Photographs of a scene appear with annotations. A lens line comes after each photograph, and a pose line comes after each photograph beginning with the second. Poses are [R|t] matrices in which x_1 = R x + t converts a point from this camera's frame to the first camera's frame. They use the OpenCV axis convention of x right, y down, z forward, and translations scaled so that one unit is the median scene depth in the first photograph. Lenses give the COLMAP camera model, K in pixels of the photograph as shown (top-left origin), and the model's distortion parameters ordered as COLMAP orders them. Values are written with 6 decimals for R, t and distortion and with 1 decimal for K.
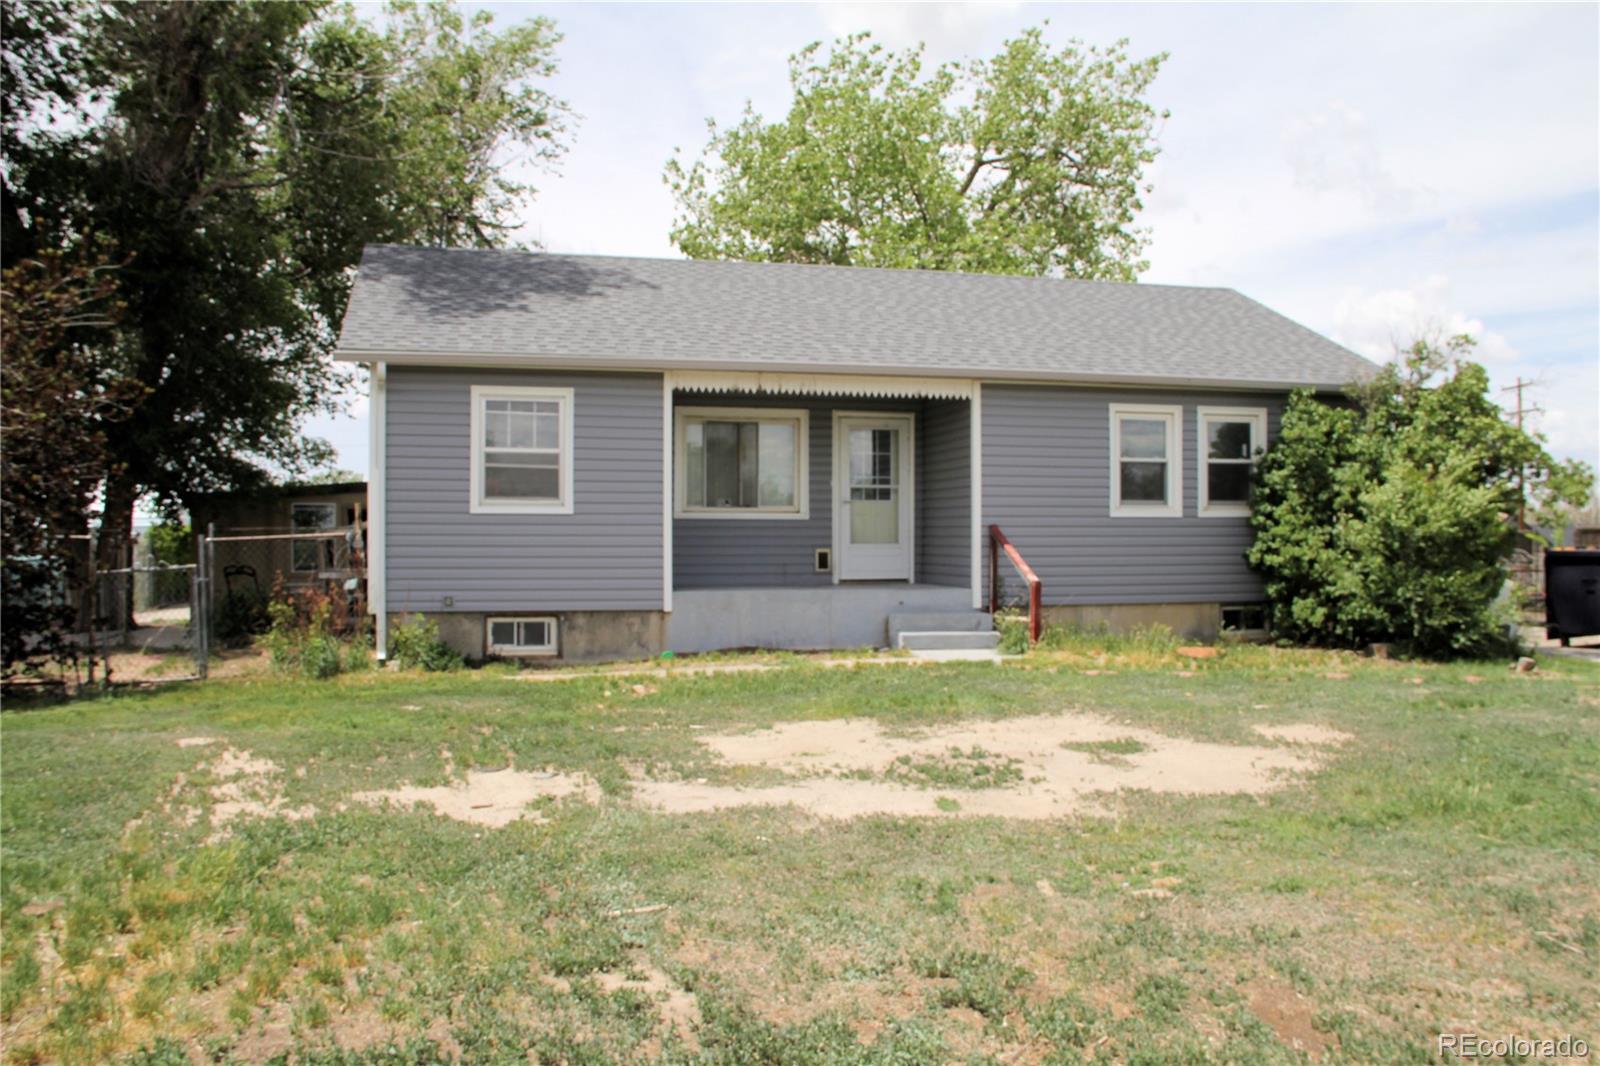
lens RADIAL K [[1394.9, 0, 800.0], [0, 1394.9, 533.0], [0, 0, 1]] dist [-0.124612, 0.000194]
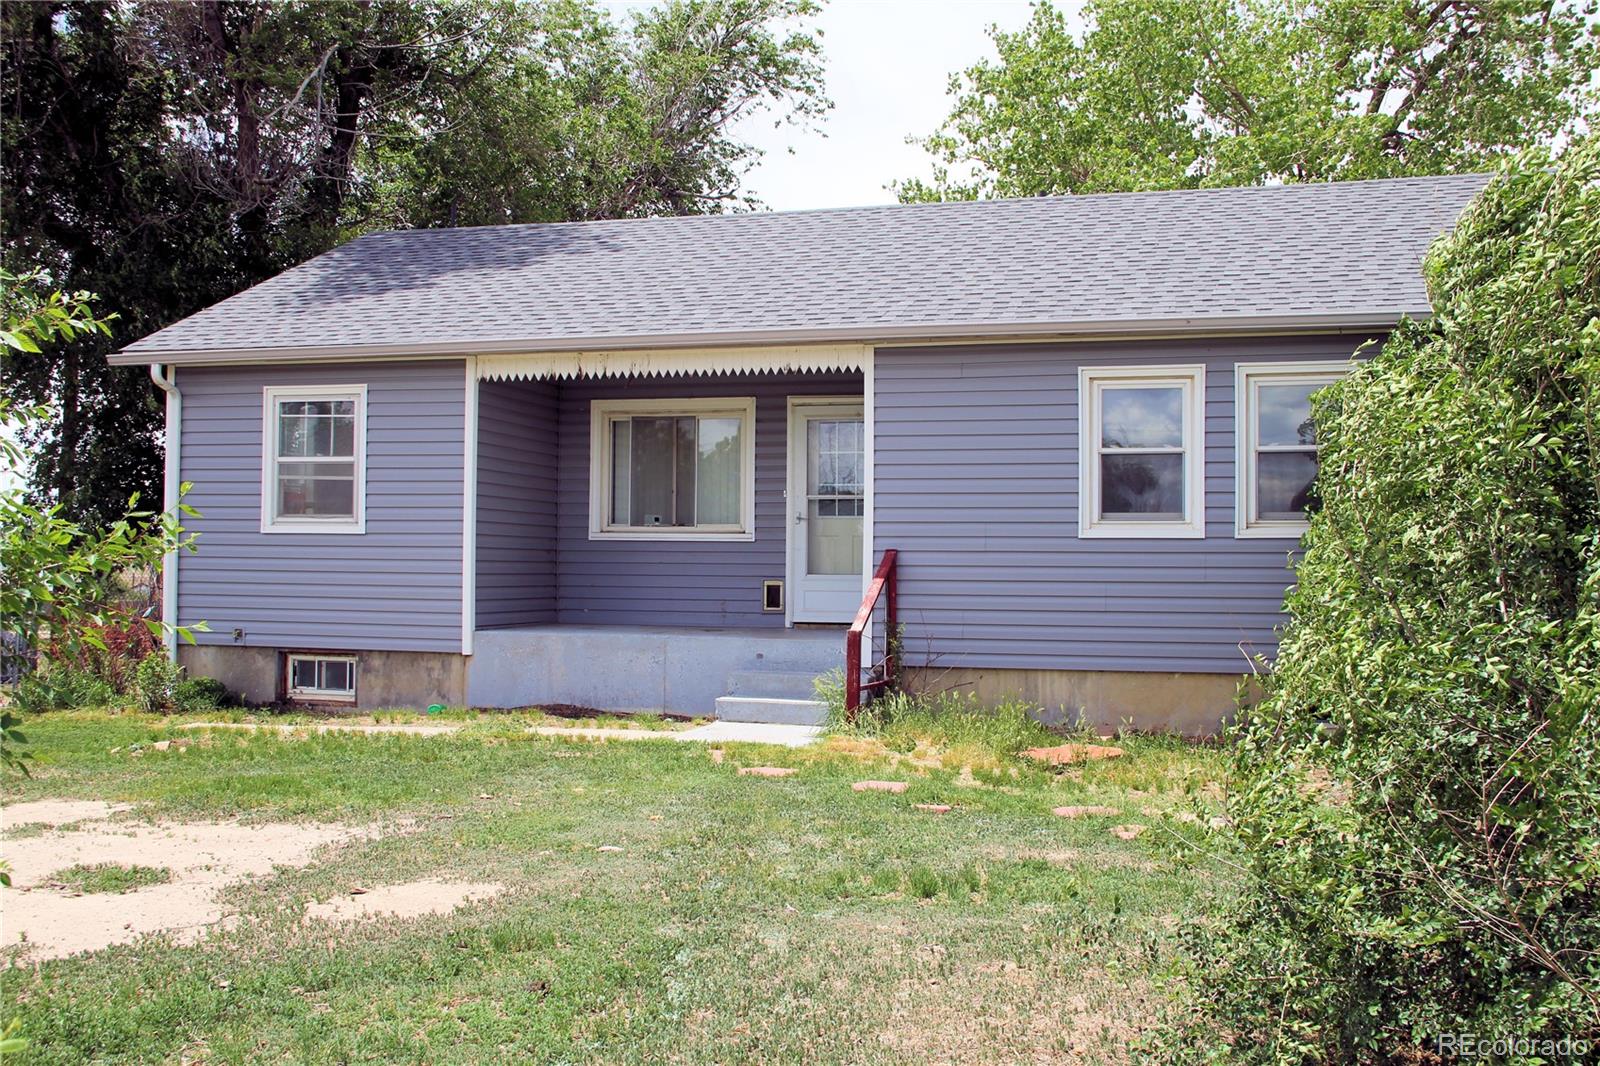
lens RADIAL K [[1591.8, 0, 804.4], [0, 1591.8, 535.1], [0, 0, 1]] dist [-0.105370, -0.005173]
pose [[0.867833, -0.001489, -0.496855, 0.517561], [-0.007239, 0.999851, -0.015641, 0.000021], [0.496804, 0.017171, 0.867693, 0.295905]]
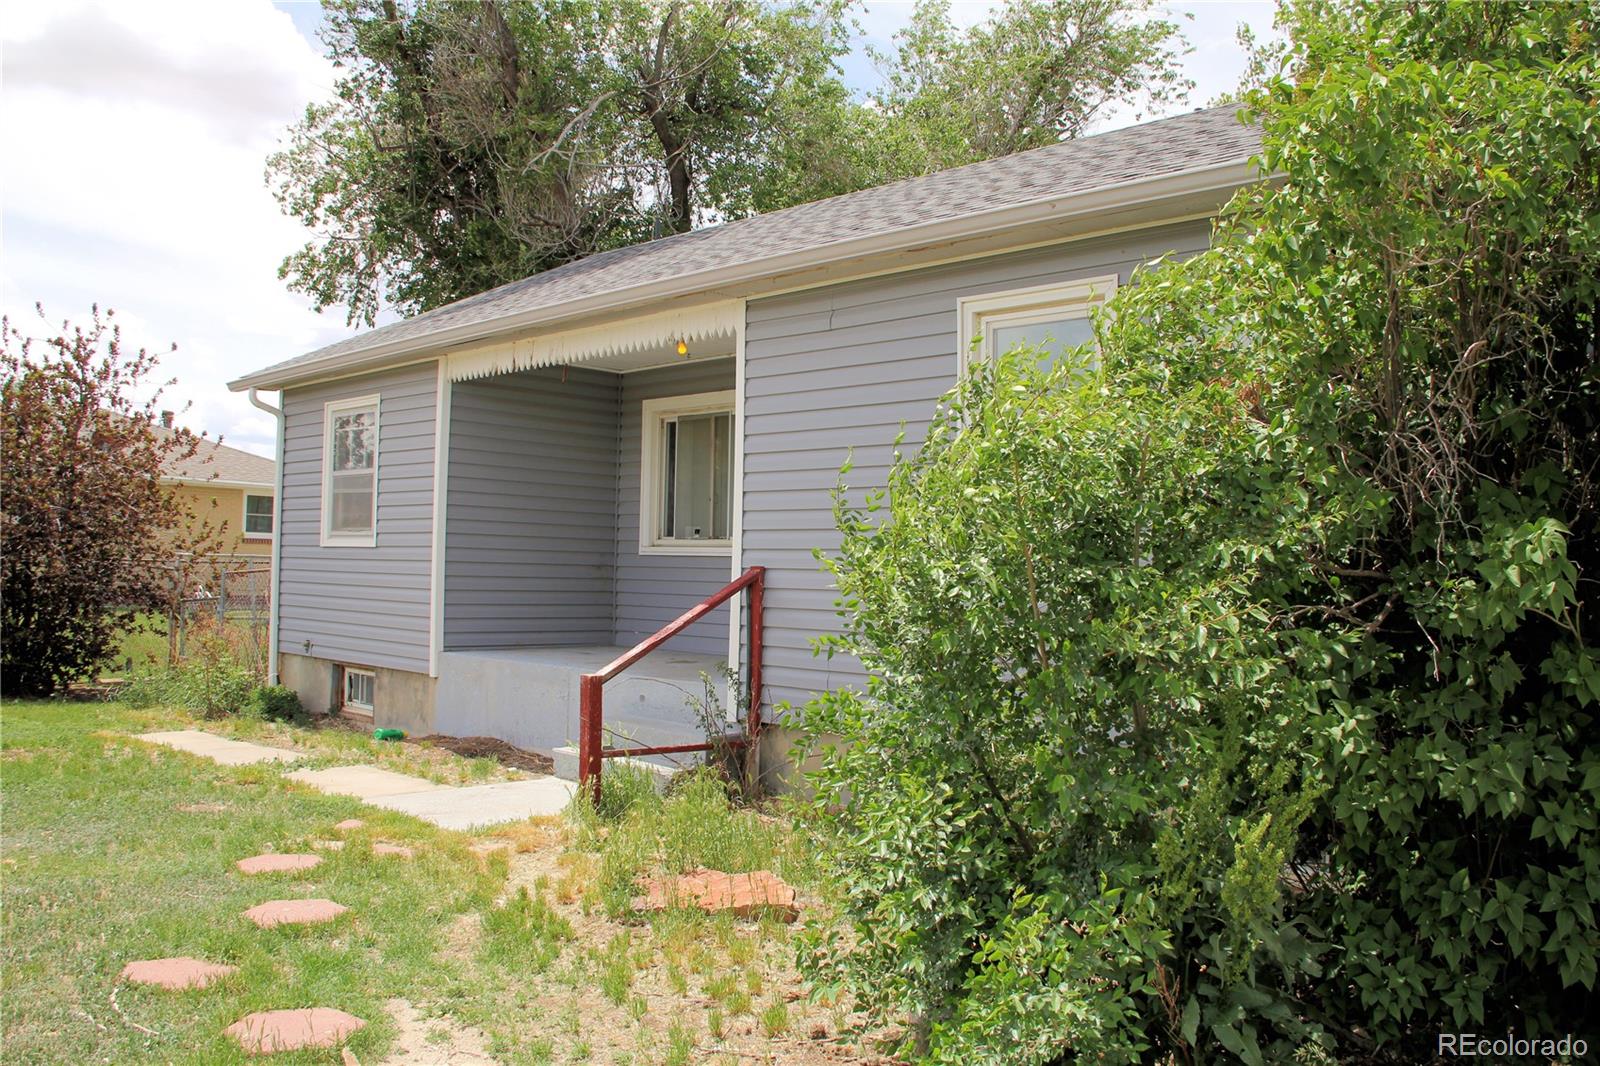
lens RADIAL K [[1329.5, 0, 813.2], [0, 1329.5, 535.5], [0, 0, 1]] dist [-0.181941, 0.150108]
pose [[0.519597, -0.012804, -0.854316, 0.598525], [-0.016284, 0.999558, -0.024885, -0.005330], [0.854256, 0.026842, 0.519159, 0.790954]]
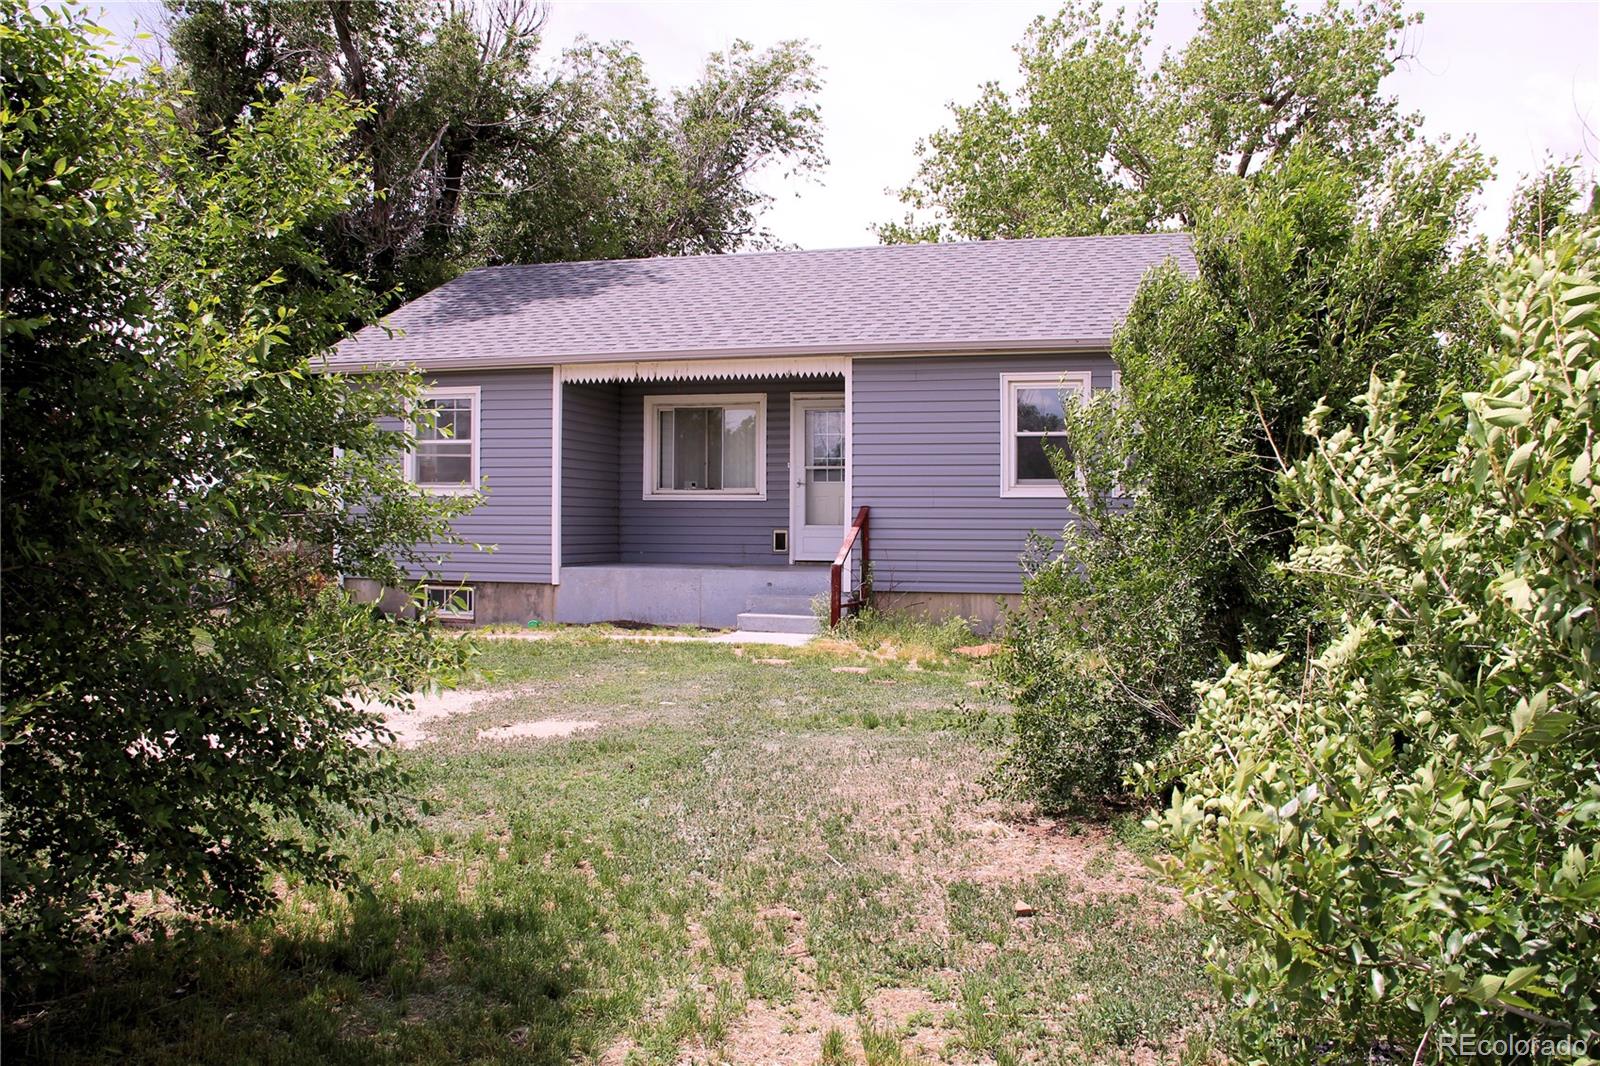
lens RADIAL K [[1329.5, 0, 813.2], [0, 1329.5, 535.5], [0, 0, 1]] dist [-0.181941, 0.150108]
pose [[0.867405, 0.010296, -0.497496, 0.586083], [-0.003743, 0.999893, 0.014169, 0.001964], [0.497588, -0.010428, 0.867351, 0.194622]]
